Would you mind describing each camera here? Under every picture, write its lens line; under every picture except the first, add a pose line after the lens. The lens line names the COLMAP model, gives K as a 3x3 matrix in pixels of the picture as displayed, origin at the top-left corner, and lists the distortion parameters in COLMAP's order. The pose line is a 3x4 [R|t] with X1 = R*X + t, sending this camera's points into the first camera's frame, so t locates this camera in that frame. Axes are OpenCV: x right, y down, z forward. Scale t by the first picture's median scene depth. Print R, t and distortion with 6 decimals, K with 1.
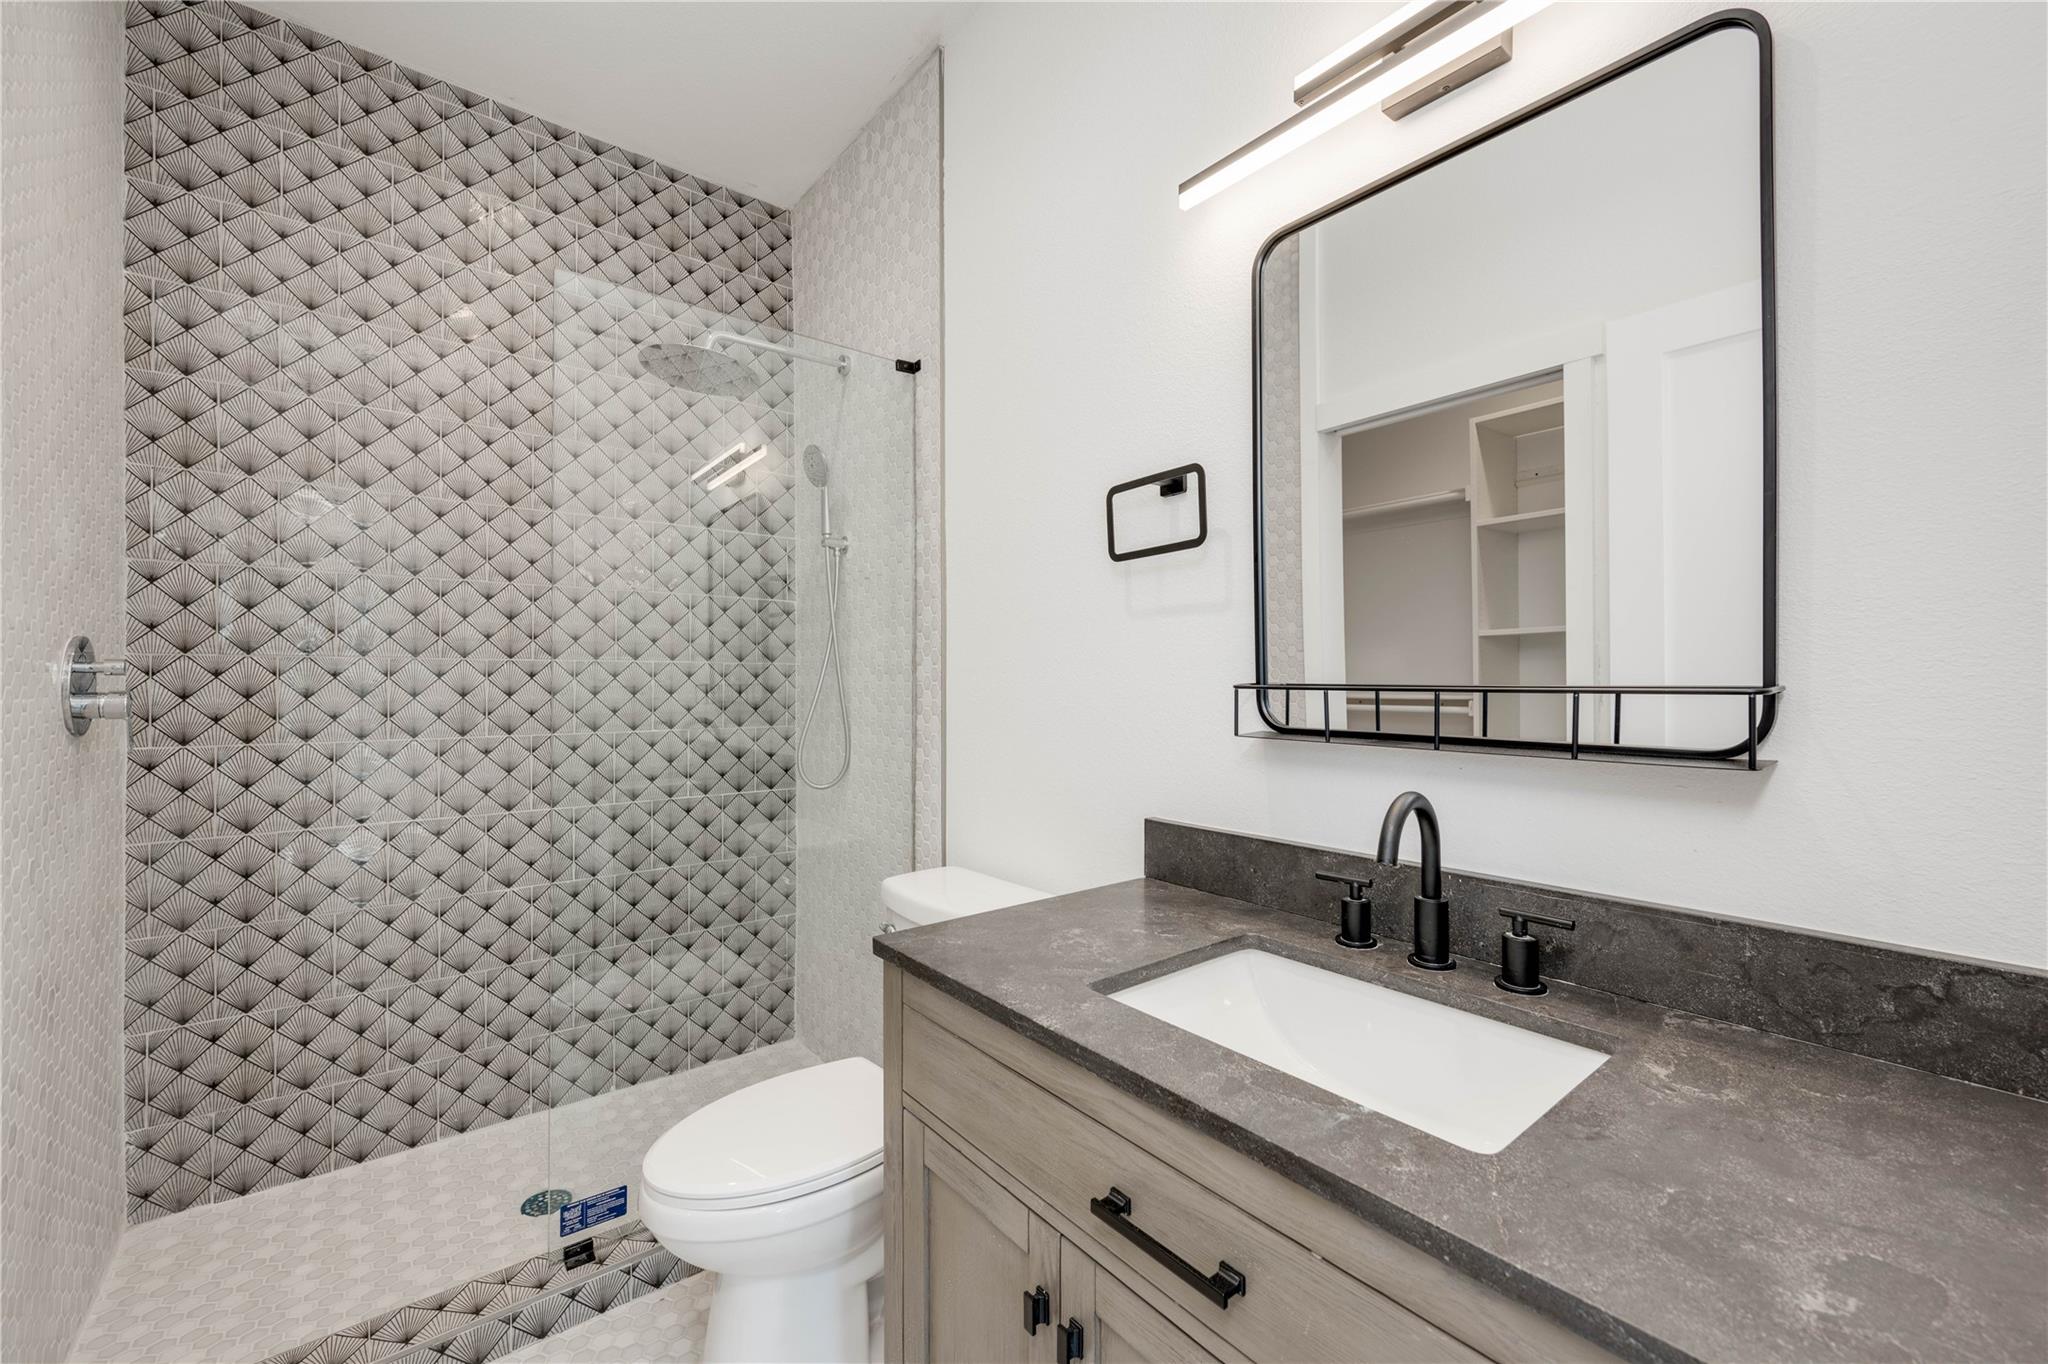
lens RADIAL K [[825.0, 0, 1027.7], [0, 825.0, 690.5], [0, 0, 1]] dist [-0.002355, -0.000030]
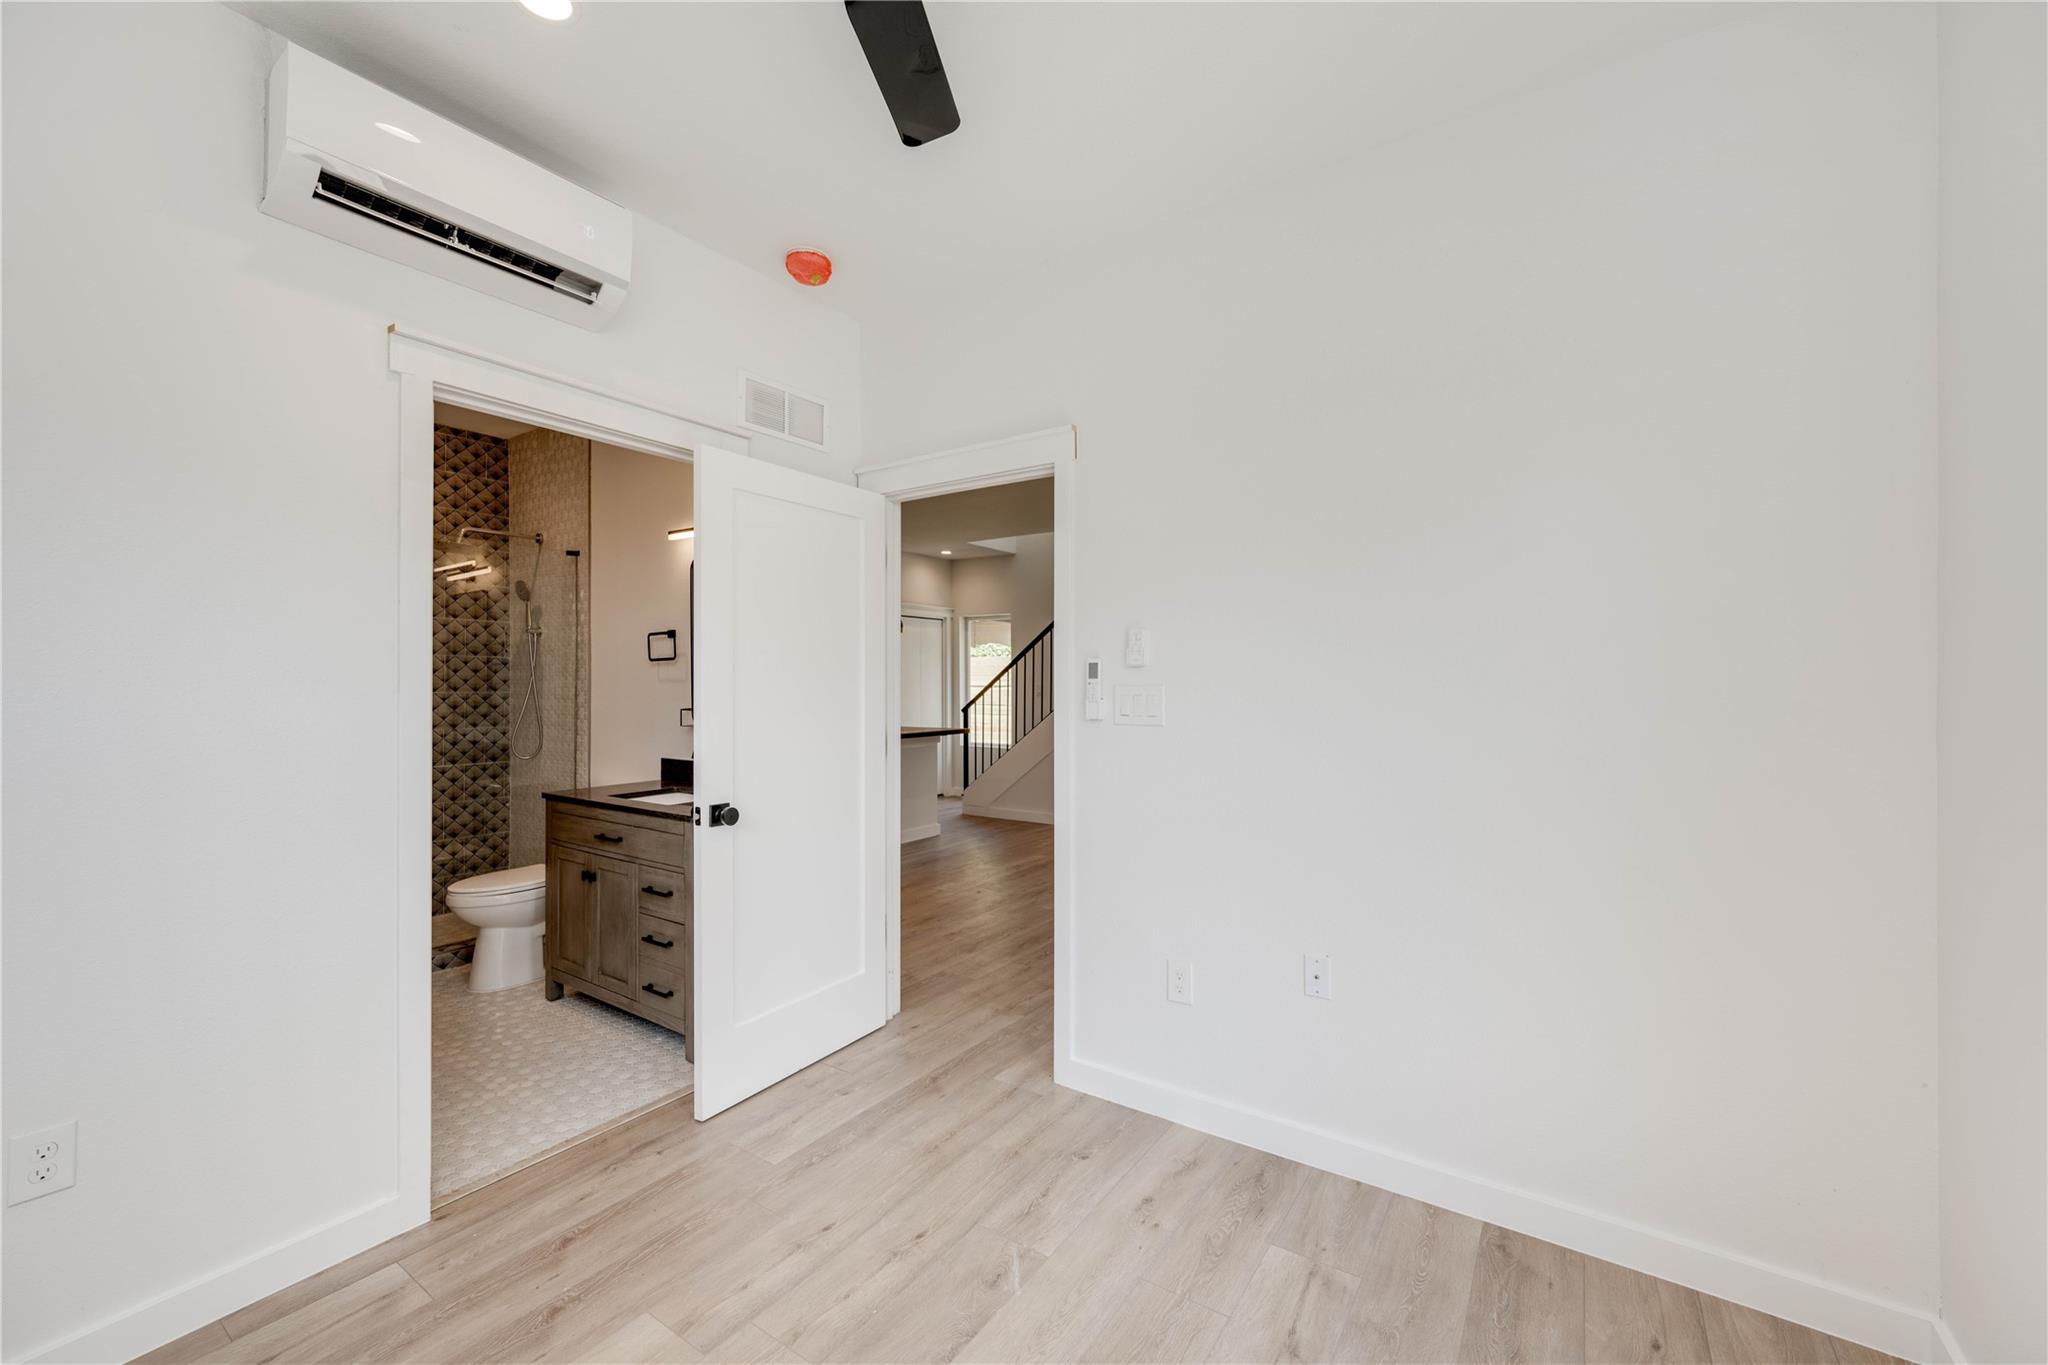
lens RADIAL K [[825.0, 0, 1027.7], [0, 825.0, 691.0], [0, 0, 1]] dist [-0.002355, -0.000030]
pose [[0.956270, 0.003178, 0.292469, 0.286139], [-0.001831, 0.999986, -0.004879, -0.029569], [-0.292481, 0.004130, 0.956262, -1.099862]]
